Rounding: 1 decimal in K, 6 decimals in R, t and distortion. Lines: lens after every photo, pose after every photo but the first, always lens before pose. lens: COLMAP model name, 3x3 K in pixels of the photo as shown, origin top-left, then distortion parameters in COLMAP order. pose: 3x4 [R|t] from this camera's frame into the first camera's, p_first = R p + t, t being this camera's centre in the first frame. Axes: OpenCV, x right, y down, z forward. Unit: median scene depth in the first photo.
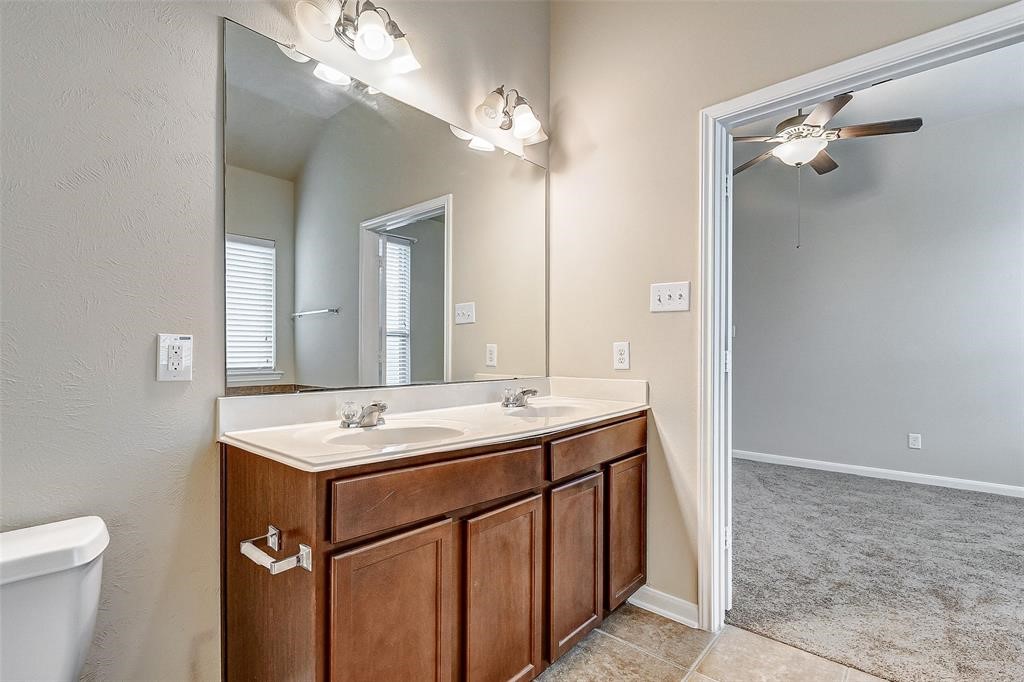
lens RADIAL K [[485.9, 0, 510.2], [0, 485.9, 346.0], [0, 0, 1]] dist [0.006649, -0.002027]
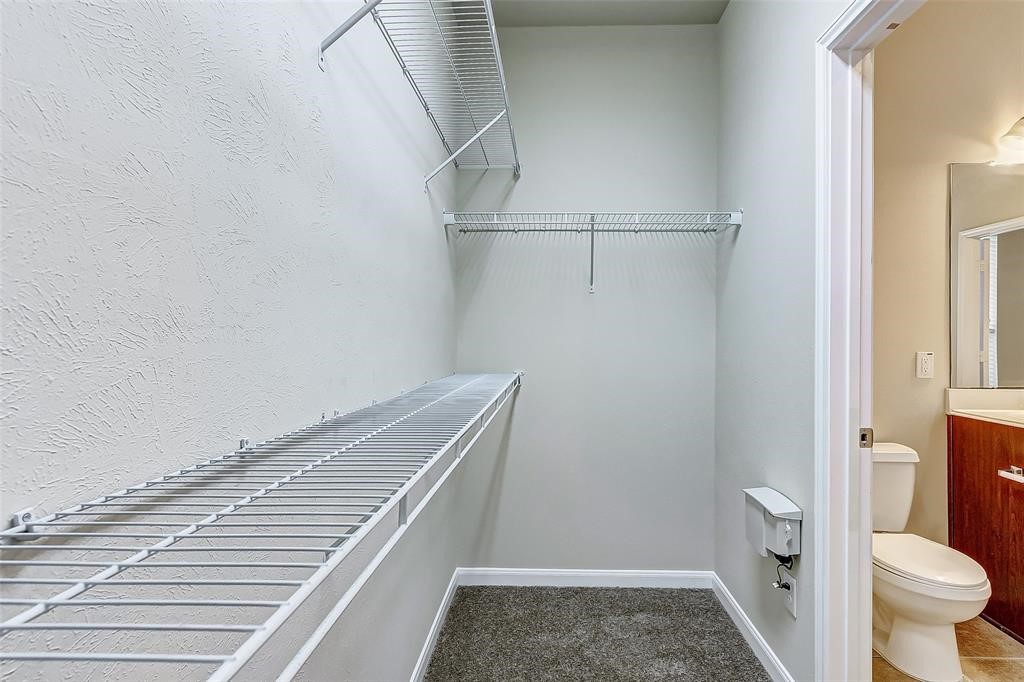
lens RADIAL K [[485.9, 0, 511.2], [0, 485.9, 343.7], [0, 0, 1]] dist [0.006649, -0.002027]
pose [[0.596633, -0.007252, -0.802482, -0.138585], [0.013066, 0.999914, 0.000678, -0.070421], [0.802408, -0.010890, 0.596677, -1.241941]]
